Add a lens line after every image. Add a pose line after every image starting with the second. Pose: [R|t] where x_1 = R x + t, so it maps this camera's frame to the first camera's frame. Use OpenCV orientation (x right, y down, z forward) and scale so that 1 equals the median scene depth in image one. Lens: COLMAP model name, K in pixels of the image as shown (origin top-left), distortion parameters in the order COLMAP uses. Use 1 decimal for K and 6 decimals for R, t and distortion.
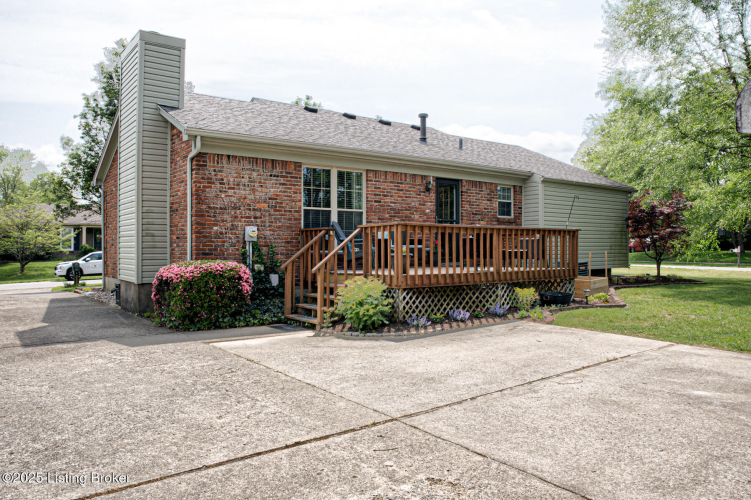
lens RADIAL K [[567.8, 0, 375.5], [0, 567.8, 250.0], [0, 0, 1]] dist [-0.064173, 0.002957]
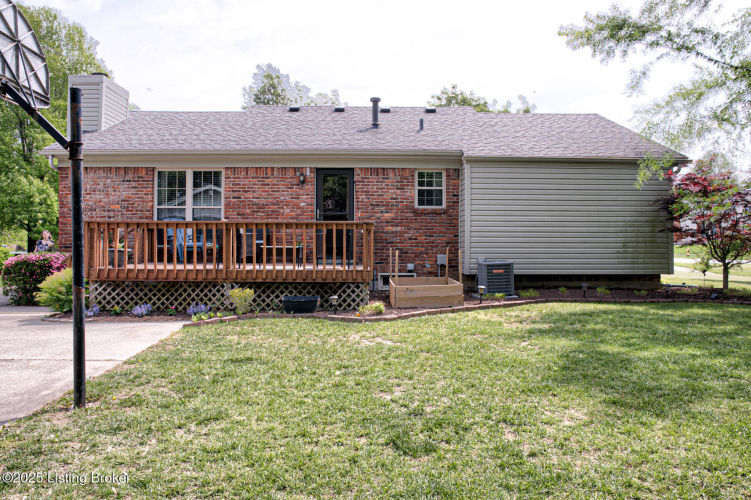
lens RADIAL K [[567.8, 0, 375.5], [0, 567.8, 250.0], [0, 0, 1]] dist [-0.064173, 0.002957]
pose [[0.798606, 0.014440, -0.601680, 0.927296], [-0.007763, 0.999876, 0.013692, -0.007870], [0.601804, -0.006263, 0.798620, 0.381492]]
